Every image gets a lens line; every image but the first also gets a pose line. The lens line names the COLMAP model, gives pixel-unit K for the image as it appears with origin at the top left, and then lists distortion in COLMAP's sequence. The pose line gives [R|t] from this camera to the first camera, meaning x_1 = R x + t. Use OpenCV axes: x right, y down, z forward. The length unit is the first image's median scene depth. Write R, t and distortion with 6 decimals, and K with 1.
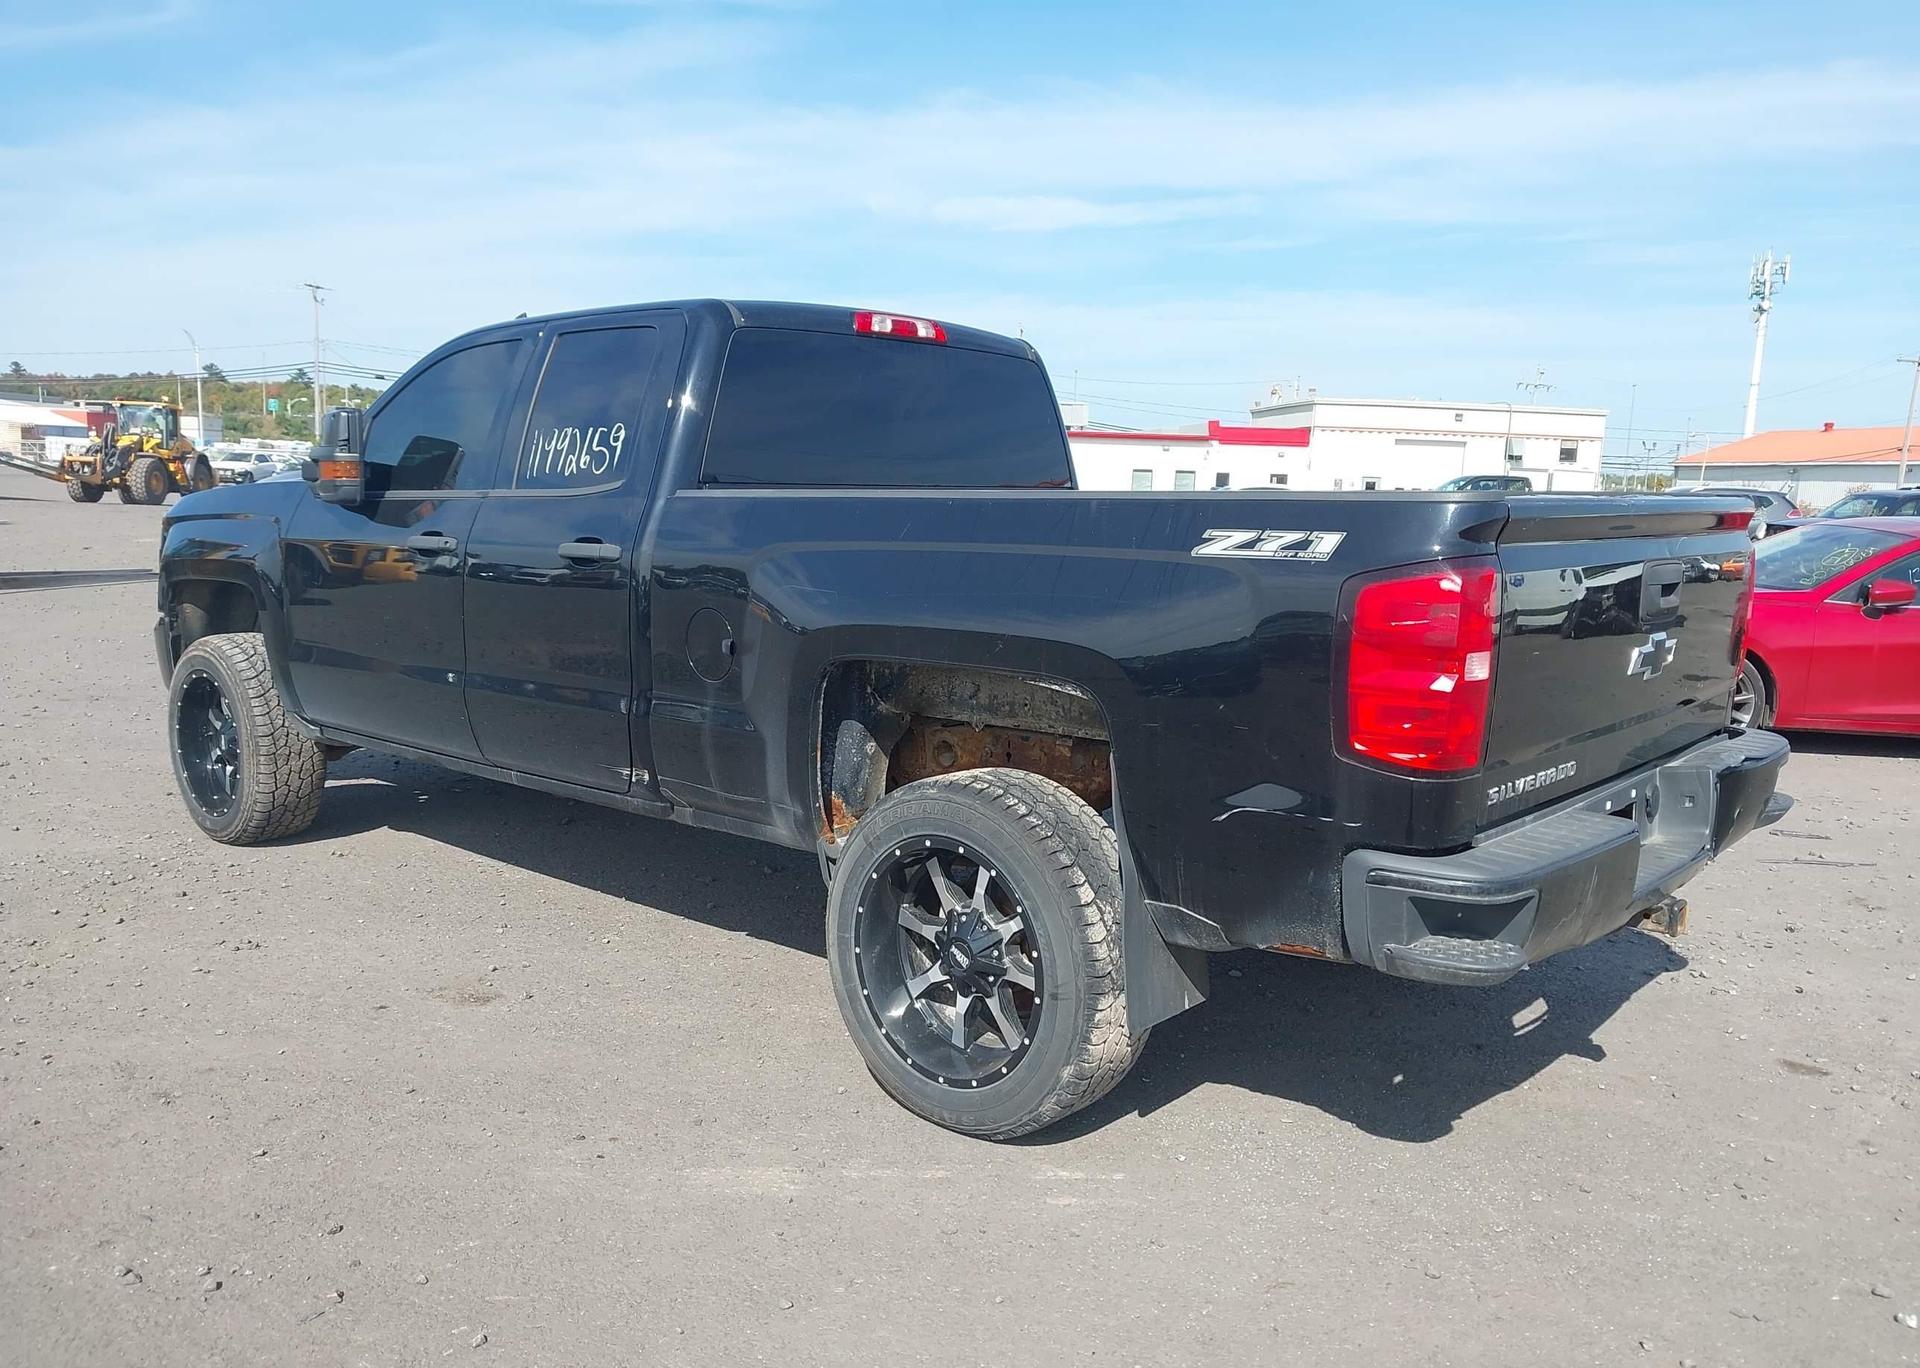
lens RADIAL K [[1490.9, 0, 968.4], [0, 1490.9, 711.4], [0, 0, 1]] dist [0.140503, -0.288705]
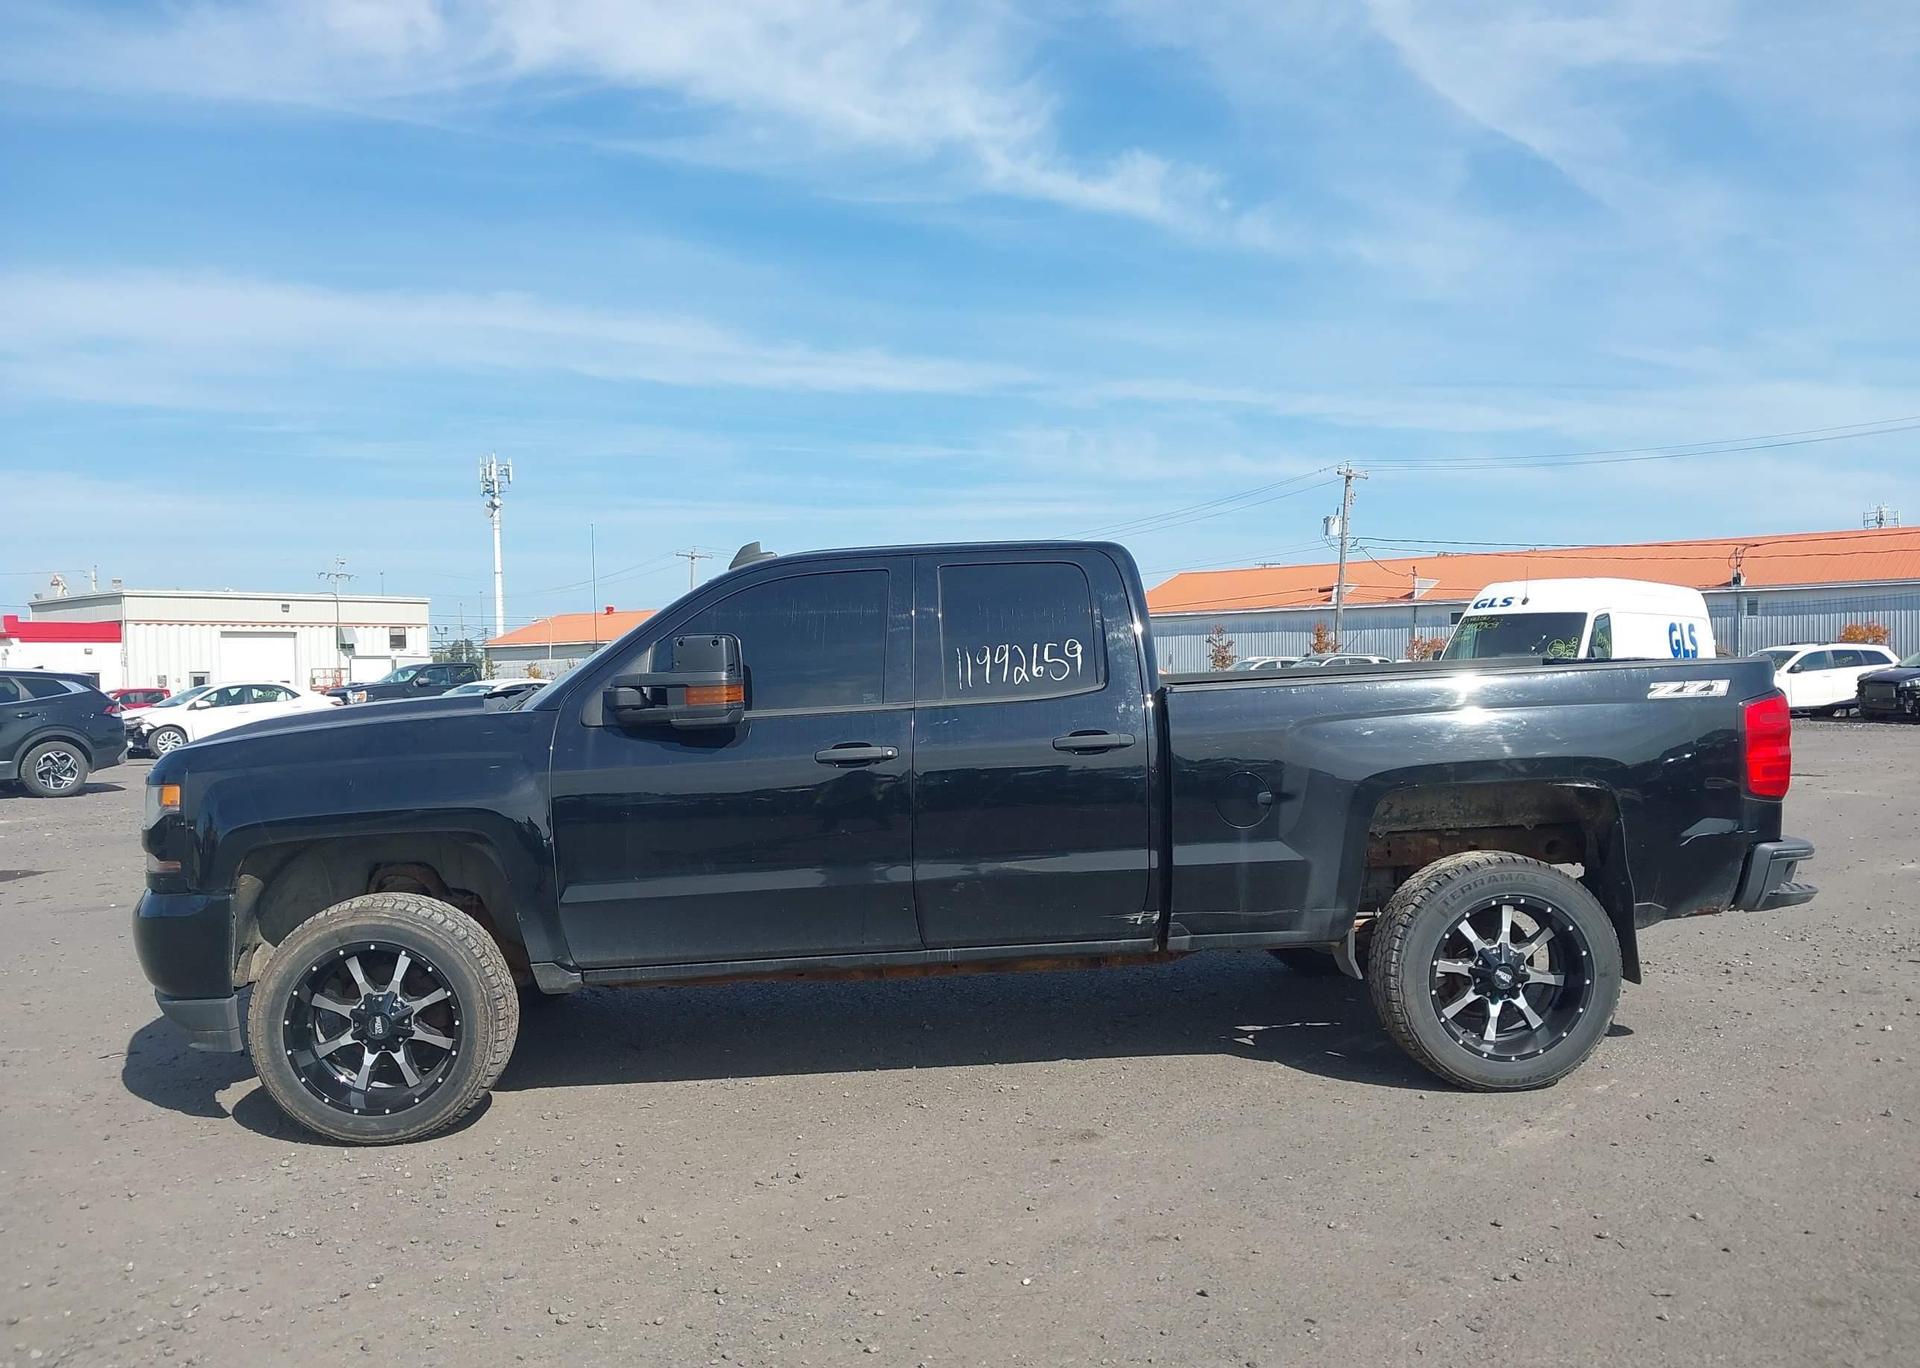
lens RADIAL K [[1494.4, 0, 960.0], [0, 1494.4, 684.0], [0, 0, 1]] dist [0.117016, -0.271454]
pose [[0.718885, -0.056001, 0.692869, -1.187165], [0.151865, 0.985324, -0.077929, -0.074727], [-0.678337, 0.161245, 0.716840, 0.189708]]
